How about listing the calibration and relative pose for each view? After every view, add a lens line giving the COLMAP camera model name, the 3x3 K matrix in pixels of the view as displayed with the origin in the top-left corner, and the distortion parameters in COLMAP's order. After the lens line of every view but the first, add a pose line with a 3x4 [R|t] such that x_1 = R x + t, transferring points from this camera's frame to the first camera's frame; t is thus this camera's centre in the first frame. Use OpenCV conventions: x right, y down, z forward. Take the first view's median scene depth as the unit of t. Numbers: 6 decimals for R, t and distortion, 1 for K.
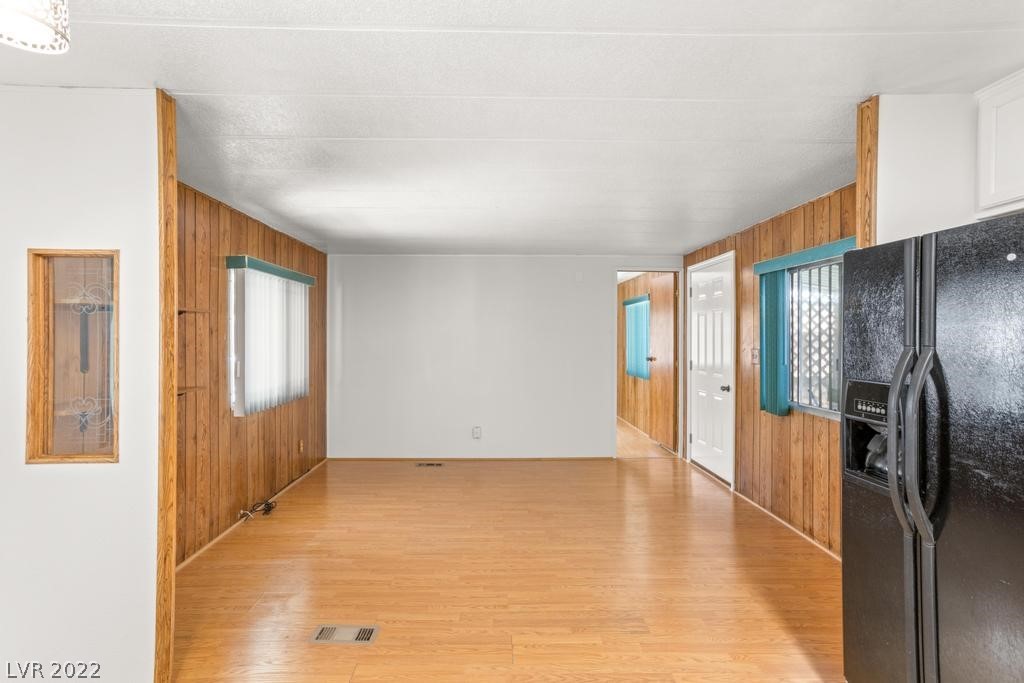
lens RADIAL K [[487.4, 0, 506.1], [0, 487.4, 335.2], [0, 0, 1]] dist [-0.032080, 0.034035]
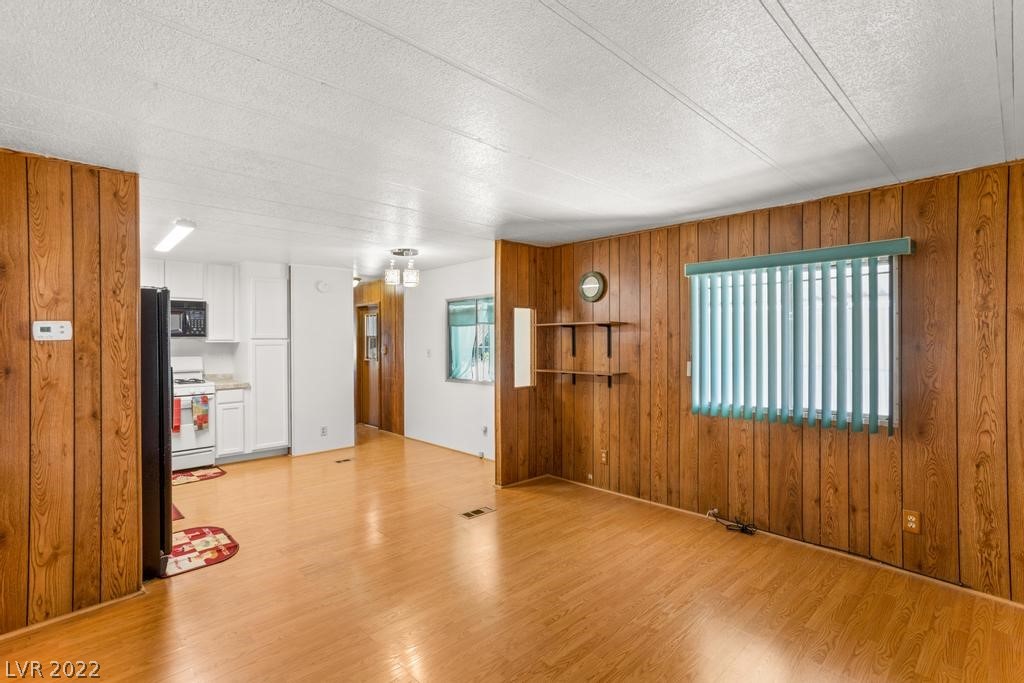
lens RADIAL K [[487.4, 0, 501.7], [0, 487.4, 338.8], [0, 0, 1]] dist [-0.032080, 0.034035]
pose [[-0.748478, 0.002921, -0.663153, 0.523531], [0.006388, 0.999976, -0.002804, 0.002205], [0.663128, -0.006335, -0.748479, 1.638201]]
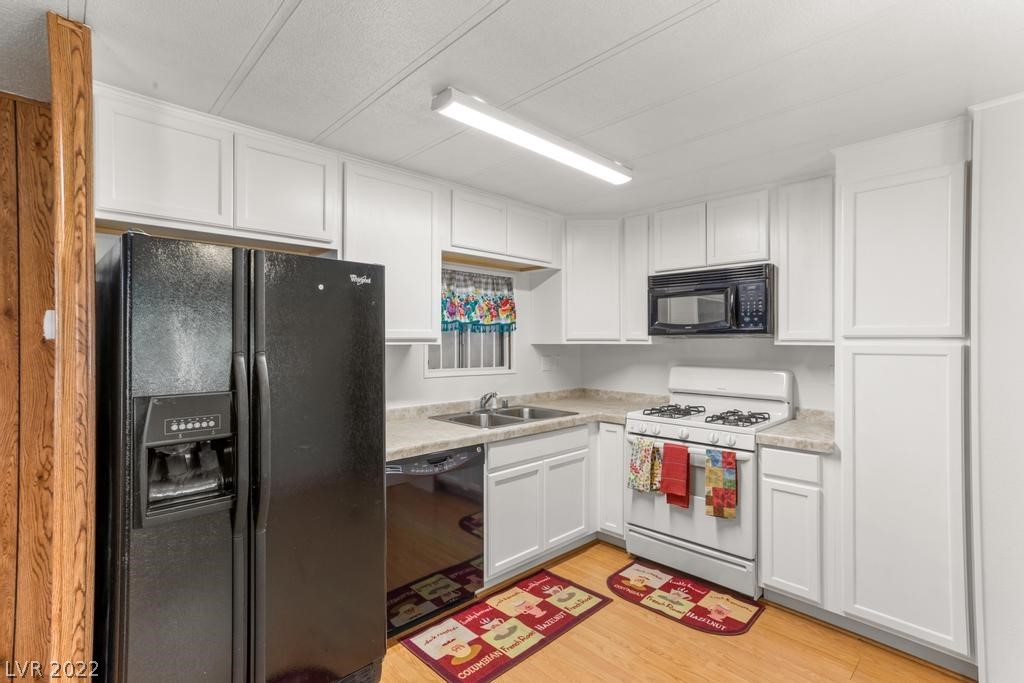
lens RADIAL K [[487.4, 0, 502.5], [0, 487.4, 341.6], [0, 0, 1]] dist [-0.032080, 0.034035]
pose [[-0.668496, -0.002601, 0.743712, -0.145293], [-0.002744, 0.999996, 0.001031, -0.001991], [-0.743711, -0.001351, -0.668500, 0.596534]]
